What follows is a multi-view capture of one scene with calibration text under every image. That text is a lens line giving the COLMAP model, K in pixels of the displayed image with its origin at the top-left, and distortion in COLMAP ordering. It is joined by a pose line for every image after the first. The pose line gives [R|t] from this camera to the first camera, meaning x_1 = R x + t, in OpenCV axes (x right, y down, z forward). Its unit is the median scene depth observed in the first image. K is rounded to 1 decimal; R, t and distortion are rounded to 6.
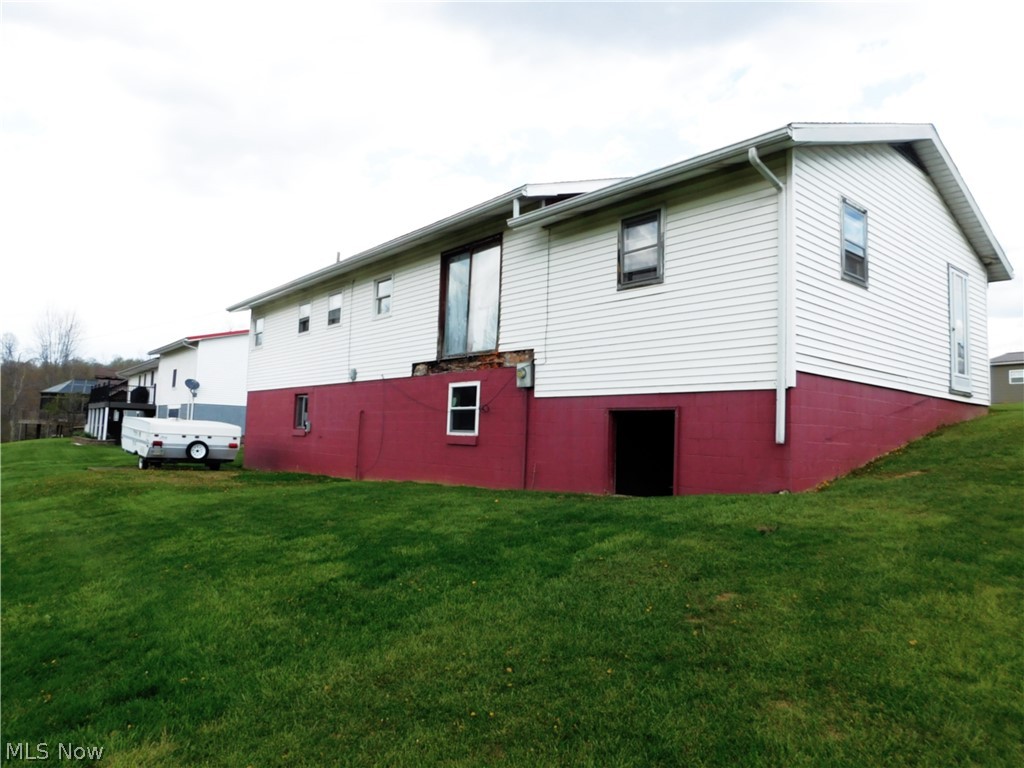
lens RADIAL K [[667.2, 0, 513.8], [0, 667.2, 385.6], [0, 0, 1]] dist [-0.046508, 0.005896]
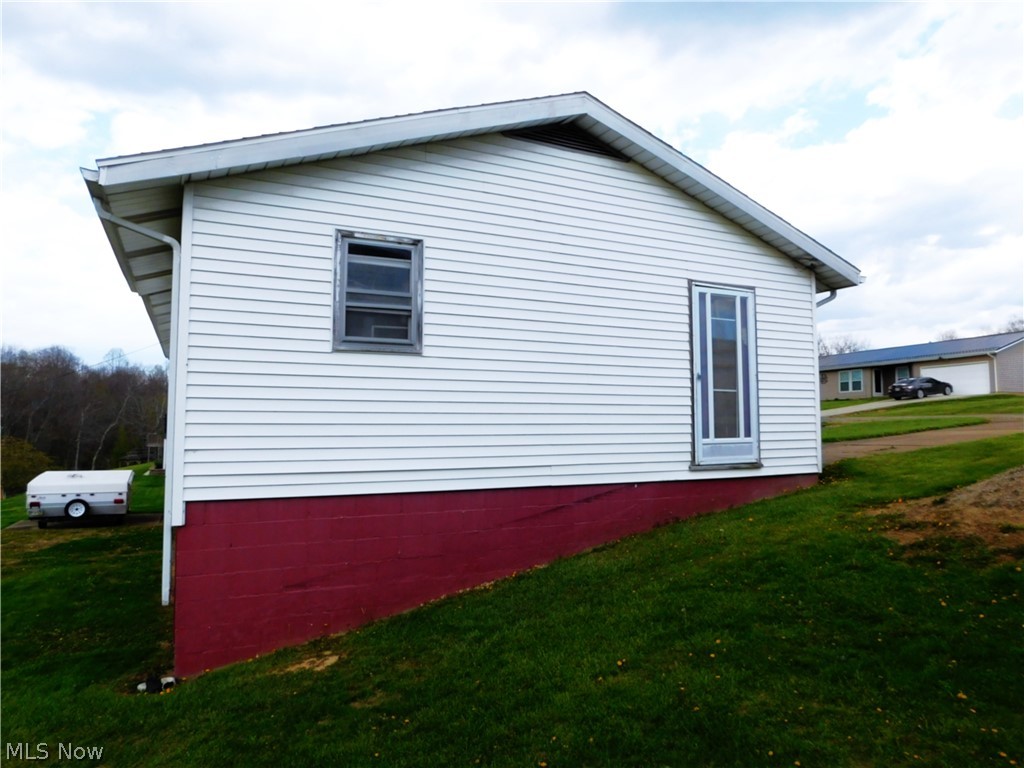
lens RADIAL K [[667.2, 0, 511.9], [0, 667.2, 386.8], [0, 0, 1]] dist [-0.046508, 0.005896]
pose [[0.970621, -0.051148, -0.235115, 0.570105], [0.053672, 0.998549, 0.004345, -0.078968], [0.234552, -0.016836, 0.971958, 0.242562]]
